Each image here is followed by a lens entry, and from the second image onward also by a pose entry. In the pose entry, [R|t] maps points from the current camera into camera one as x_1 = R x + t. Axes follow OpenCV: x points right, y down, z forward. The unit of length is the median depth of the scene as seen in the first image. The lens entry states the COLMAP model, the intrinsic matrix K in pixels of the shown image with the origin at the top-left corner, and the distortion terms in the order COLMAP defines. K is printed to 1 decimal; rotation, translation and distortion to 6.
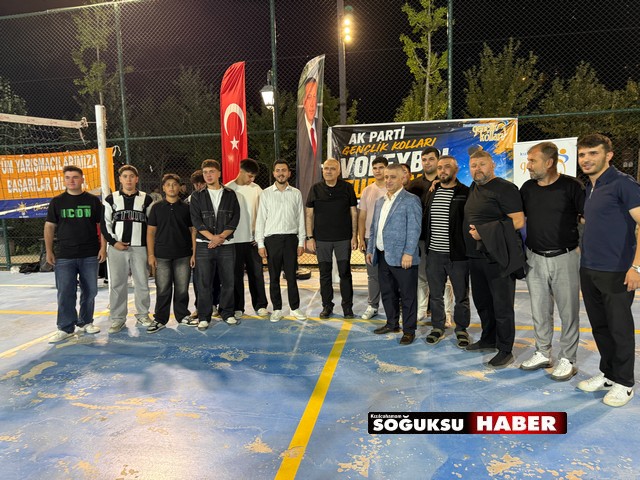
lens RADIAL K [[451.6, 0, 316.5], [0, 451.6, 242.1], [0, 0, 1]] dist [0.040661, -0.055724]
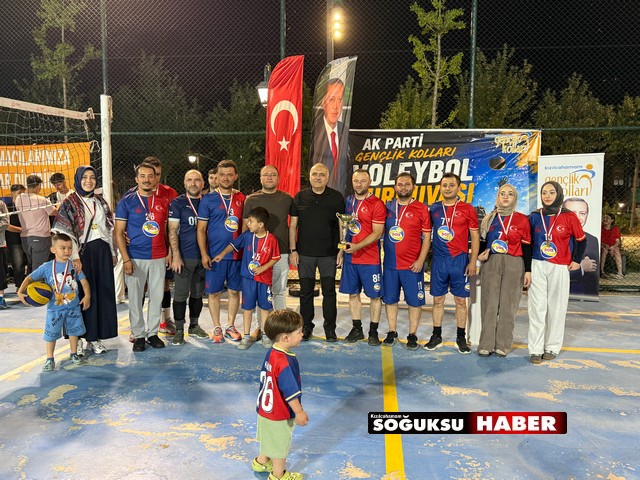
lens RADIAL K [[506.1, 0, 321.7], [0, 506.1, 244.8], [0, 0, 1]] dist [0.056881, -0.087539]
pose [[0.995092, 0.023959, 0.096009, -0.107690], [-0.021591, 0.999438, -0.025624, 0.004586], [-0.096569, 0.023425, 0.995051, -0.015961]]
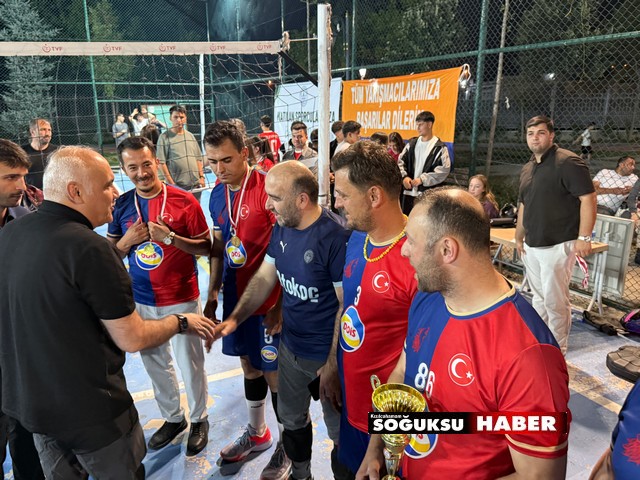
lens RADIAL K [[506.1, 0, 321.7], [0, 506.1, 244.8], [0, 0, 1]] dist [0.056881, -0.087539]
pose [[0.608537, 0.241460, -0.755896, 0.033861], [-0.113860, 0.969292, 0.217963, -0.114635], [0.785314, -0.046573, 0.617343, 0.448978]]
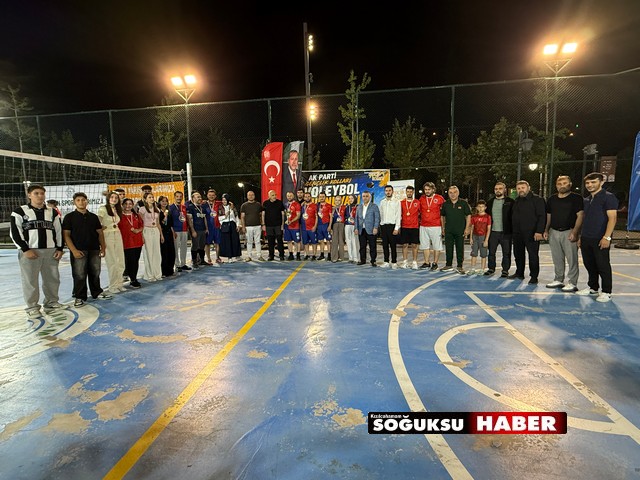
lens RADIAL K [[313.8, 0, 320.0], [0, 313.8, 240.0], [0, 0, 1]] dist [-0.000488, 0.000243]
pose [[0.997409, -0.002433, 0.071896, 0.022139], [0.002974, 0.999968, -0.007420, 0.053338], [-0.071875, 0.007615, 0.997385, -0.372332]]
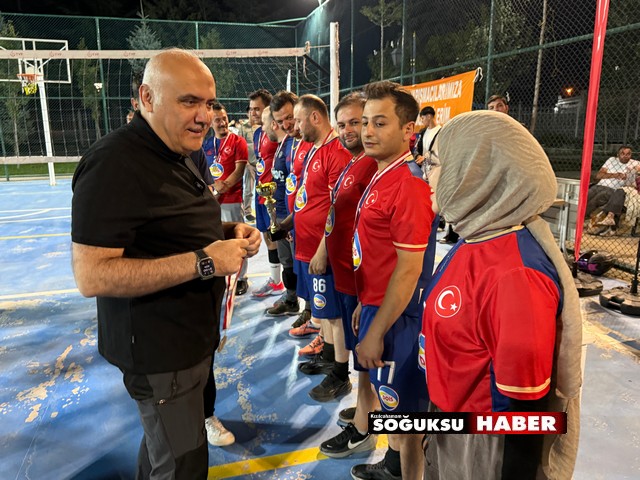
lens RADIAL K [[505.5, 0, 320.0], [0, 505.5, 240.0], [0, 0, 1]] dist [0.053173, -0.100133]
pose [[0.449146, 0.223479, -0.865058, 0.279937], [-0.116553, 0.974594, 0.191262, -0.069110], [0.885824, 0.014921, 0.463782, 0.413166]]
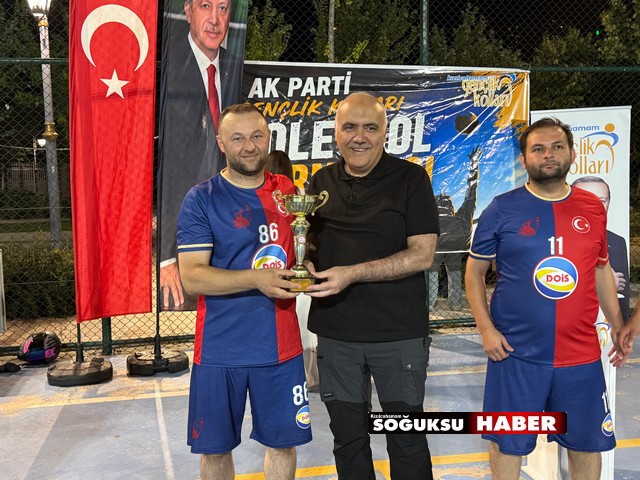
lens RADIAL K [[742.7, 0, 332.3], [0, 742.7, 241.5], [0, 0, 1]] dist [0.077645, -0.015966]
pose [[0.912377, -0.019793, 0.408873, -0.193465], [0.038281, 0.998579, -0.037082, -0.019600], [-0.407558, 0.049485, 0.911837, 0.201671]]
